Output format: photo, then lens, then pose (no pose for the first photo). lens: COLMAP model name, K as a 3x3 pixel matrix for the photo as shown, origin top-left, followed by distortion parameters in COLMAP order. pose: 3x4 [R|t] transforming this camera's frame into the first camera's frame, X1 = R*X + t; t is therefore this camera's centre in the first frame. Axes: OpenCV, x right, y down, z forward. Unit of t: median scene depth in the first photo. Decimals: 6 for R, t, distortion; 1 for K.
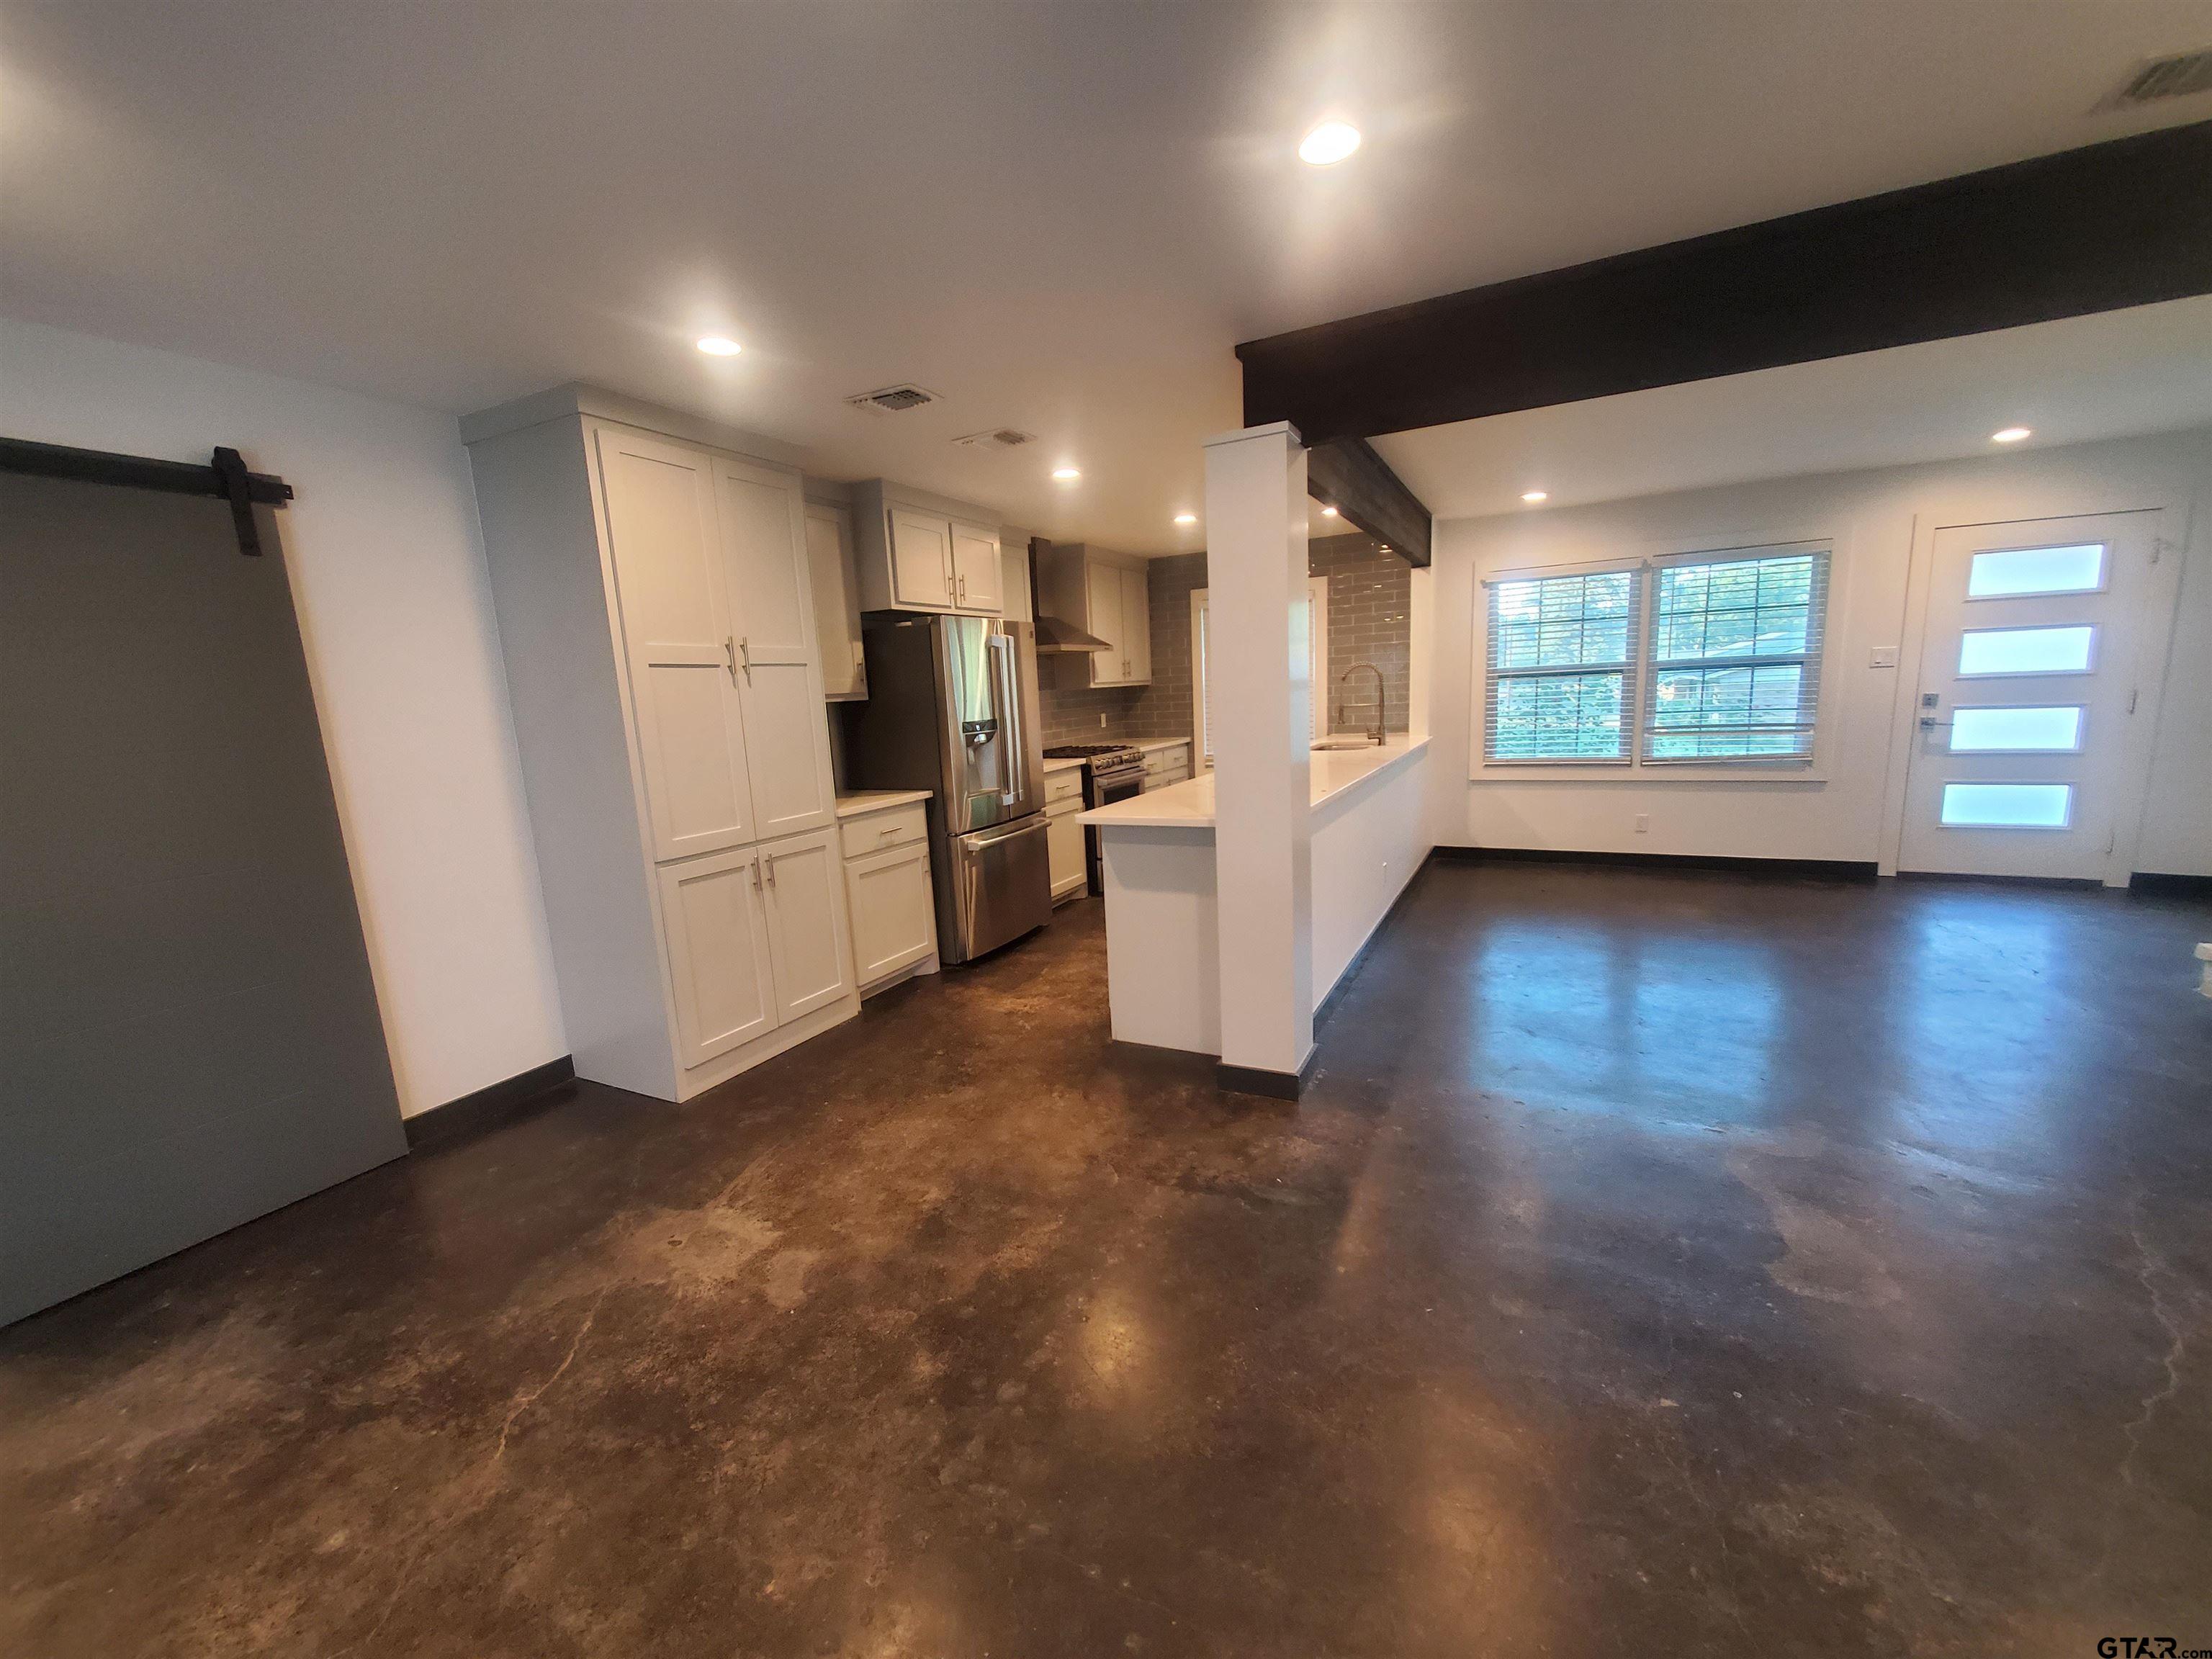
lens RADIAL K [[874.5, 0, 1101.6], [0, 874.5, 839.5], [0, 0, 1]] dist [0.000260, -0.000523]
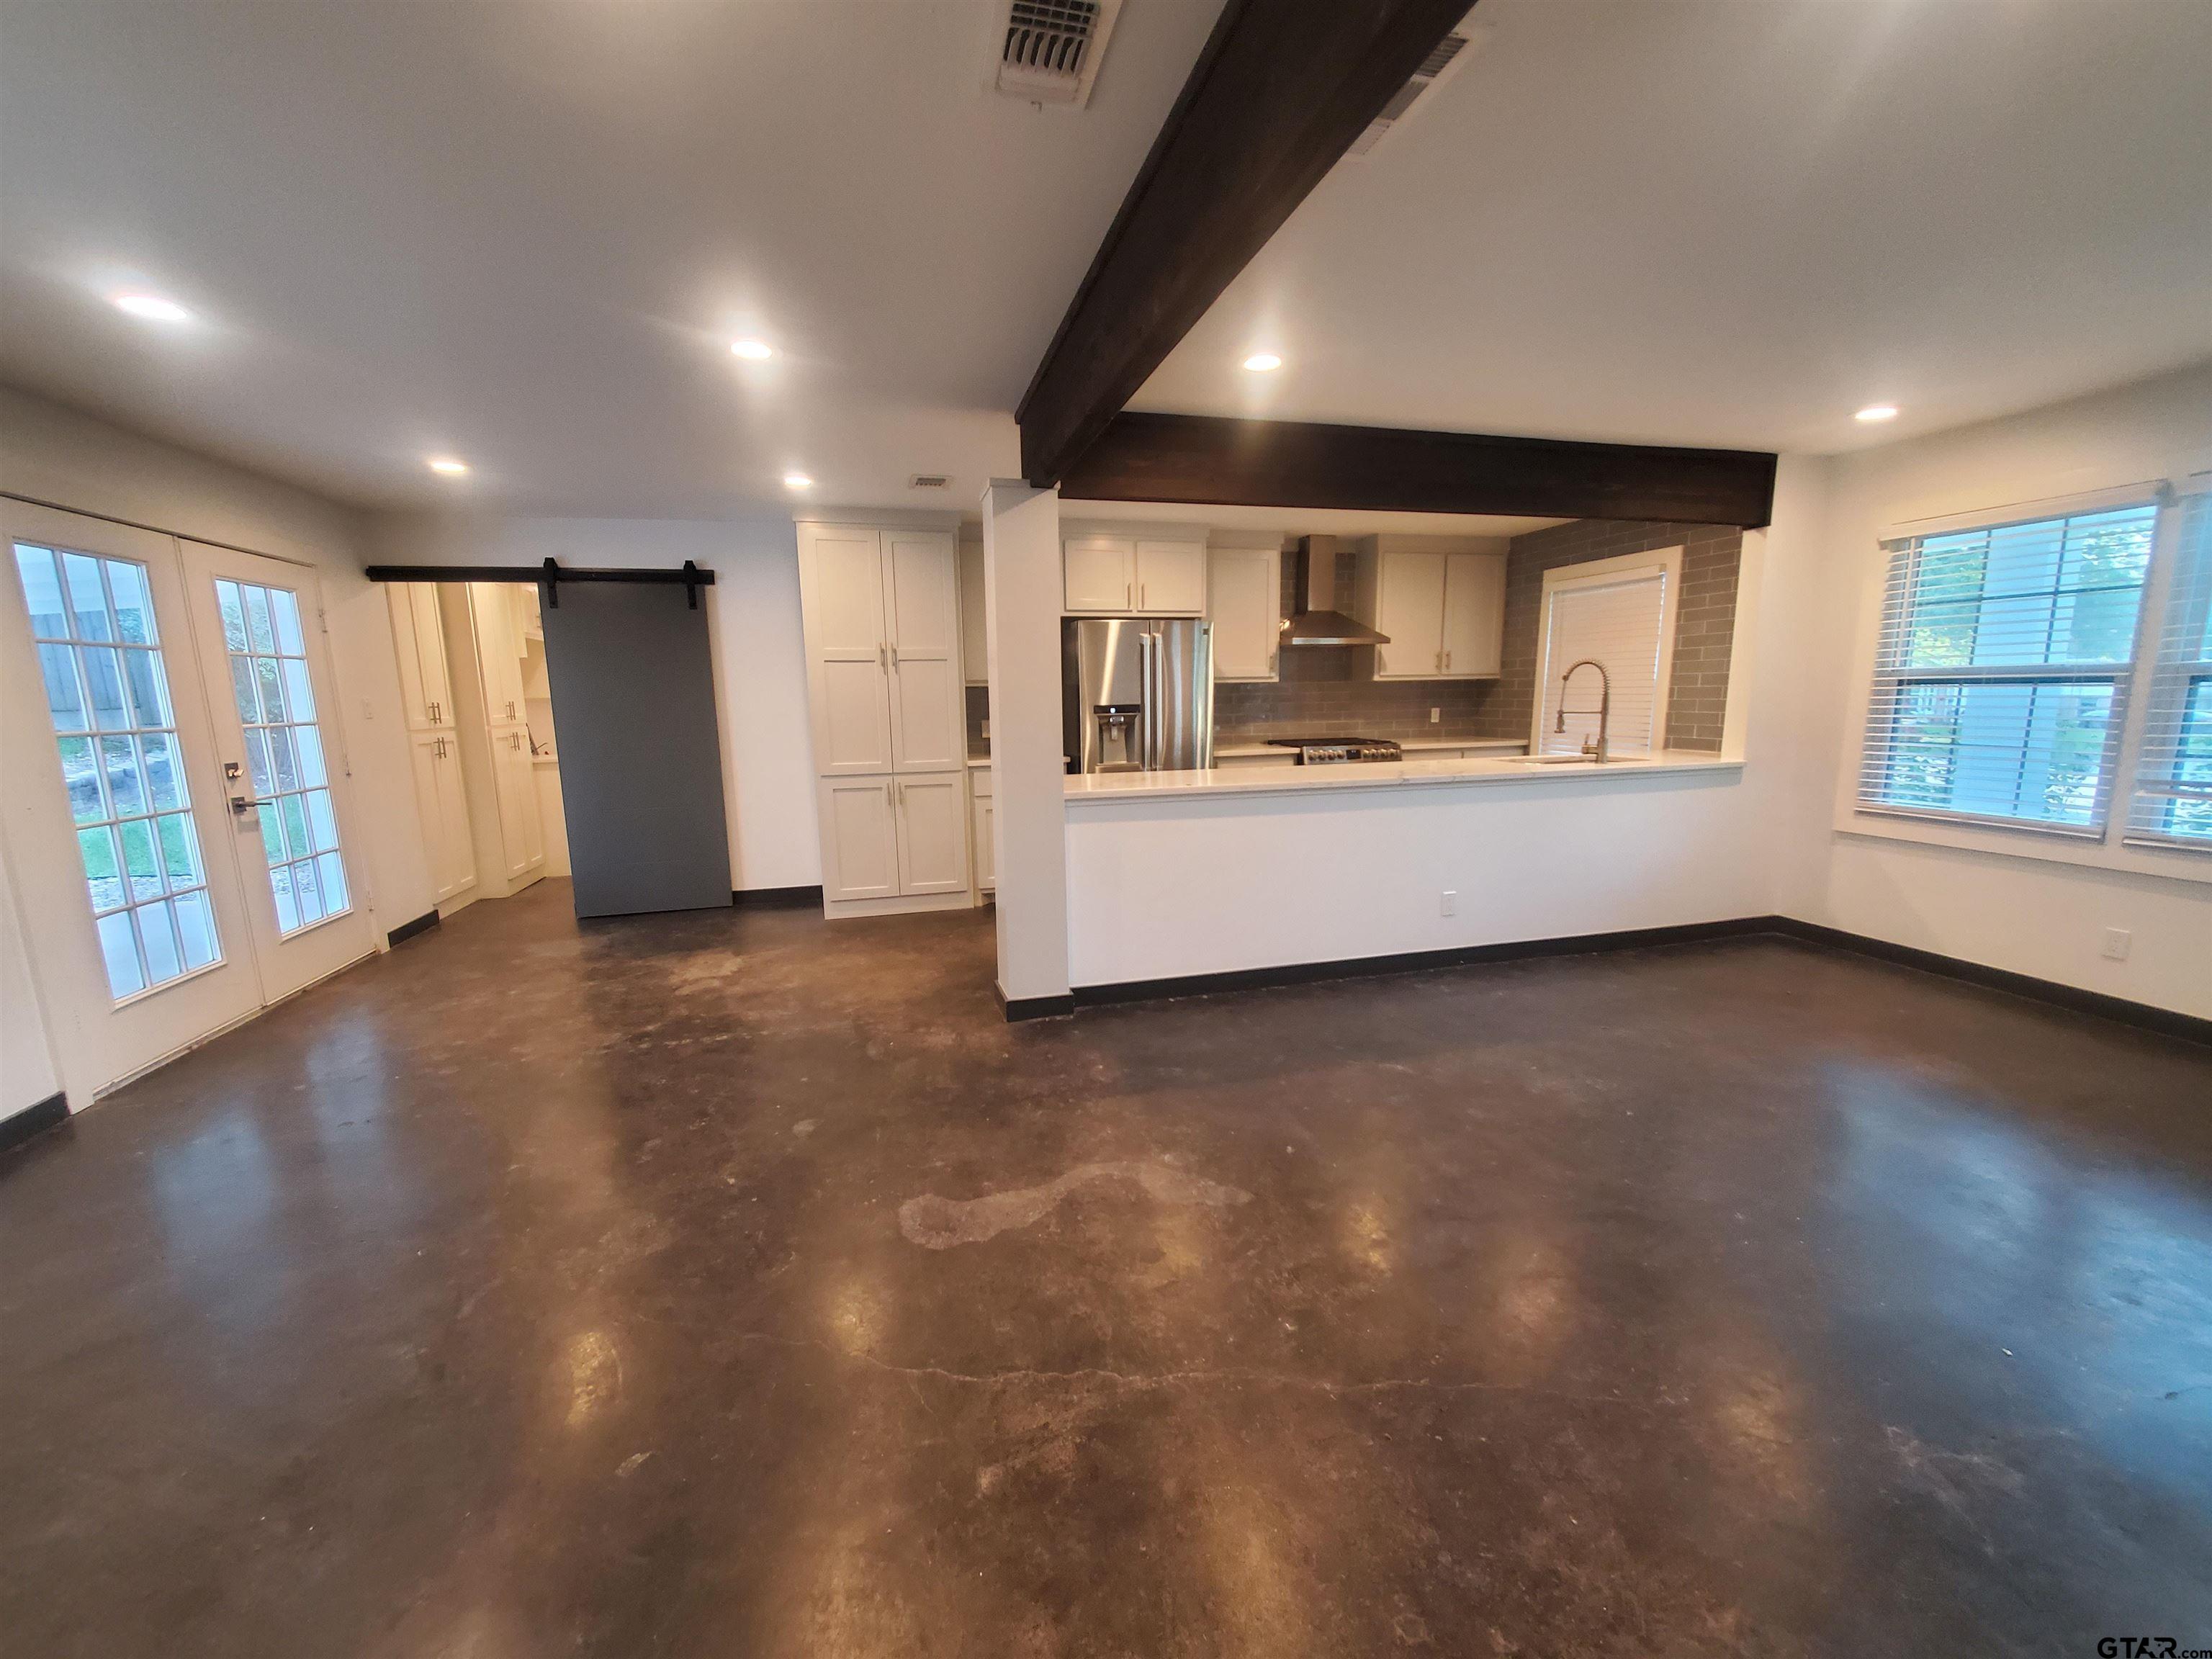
lens RADIAL K [[874.5, 0, 1101.6], [0, 874.5, 839.5], [0, 0, 1]] dist [0.000260, -0.000523]
pose [[0.672429, 0.161409, -0.722348, 0.839565], [-0.144314, 0.985793, 0.085935, -0.058191], [0.725957, 0.046460, 0.686169, 0.169618]]
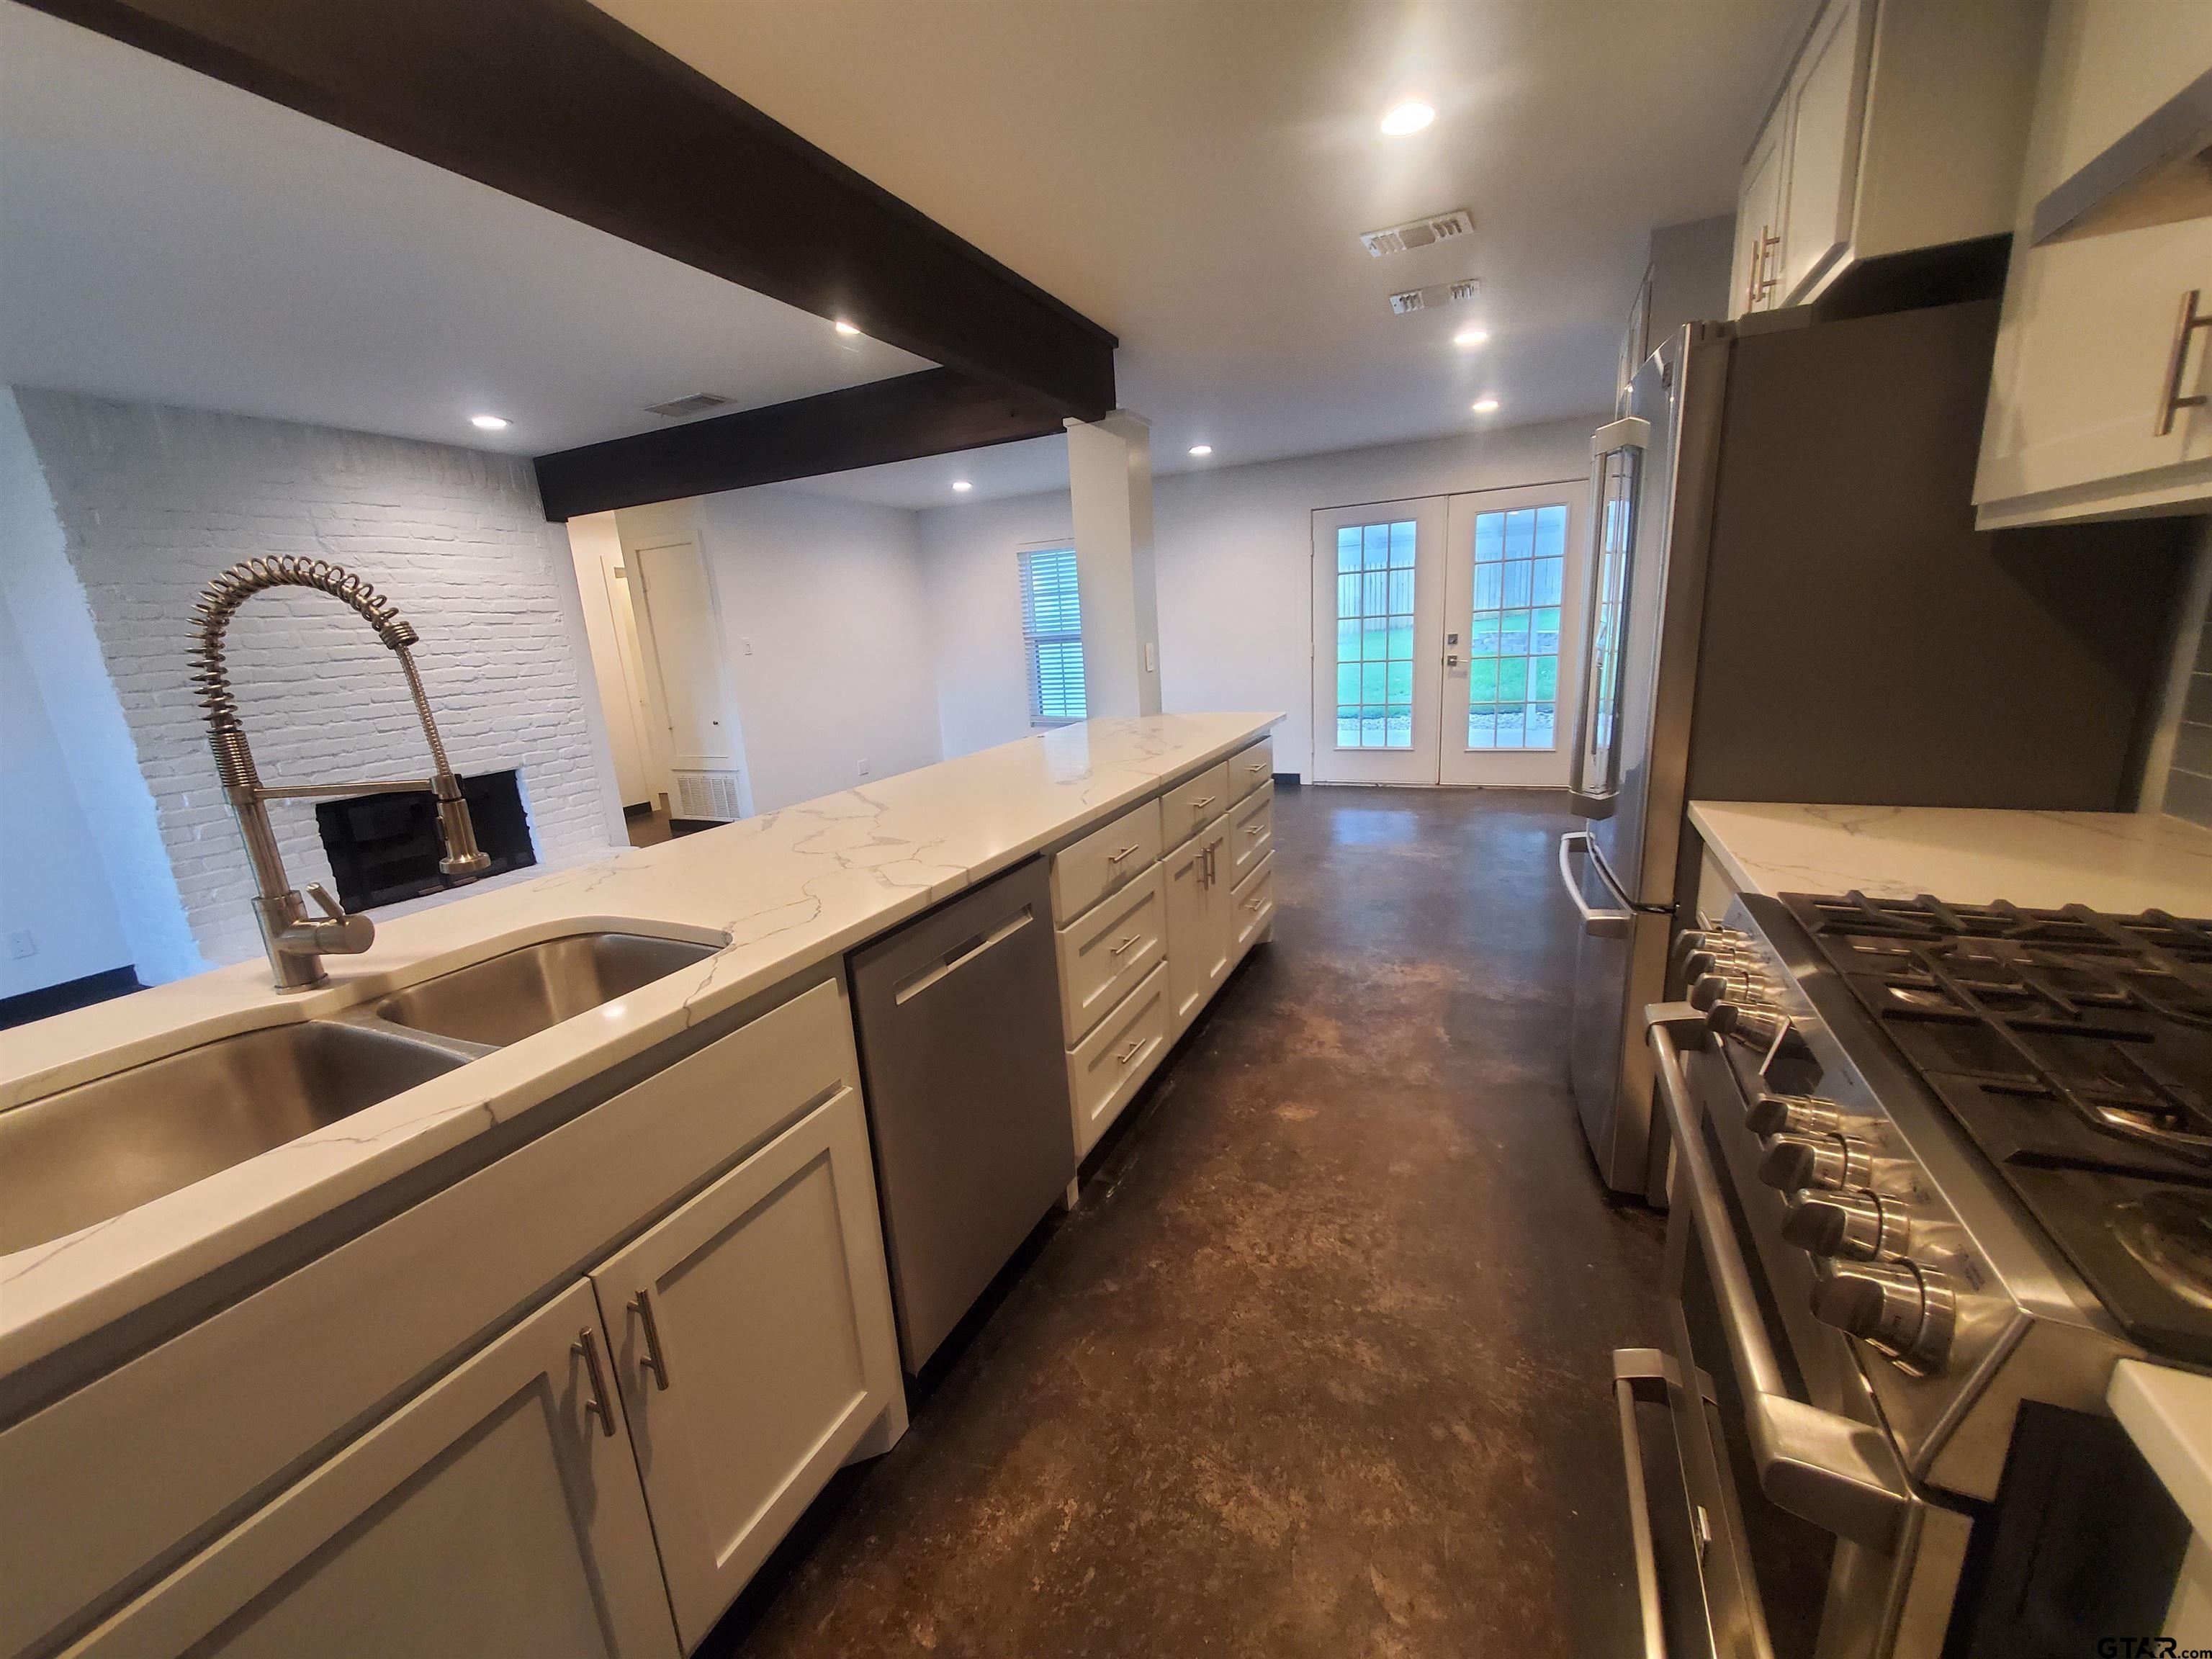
lens RADIAL K [[874.5, 0, 1101.6], [0, 874.5, 839.5], [0, 0, 1]] dist [0.000260, -0.000523]
pose [[-0.993053, 0.117444, -0.007191, 0.183232], [0.104494, 0.908347, 0.404953, -0.282397], [0.054091, 0.401388, -0.914309, 1.648774]]
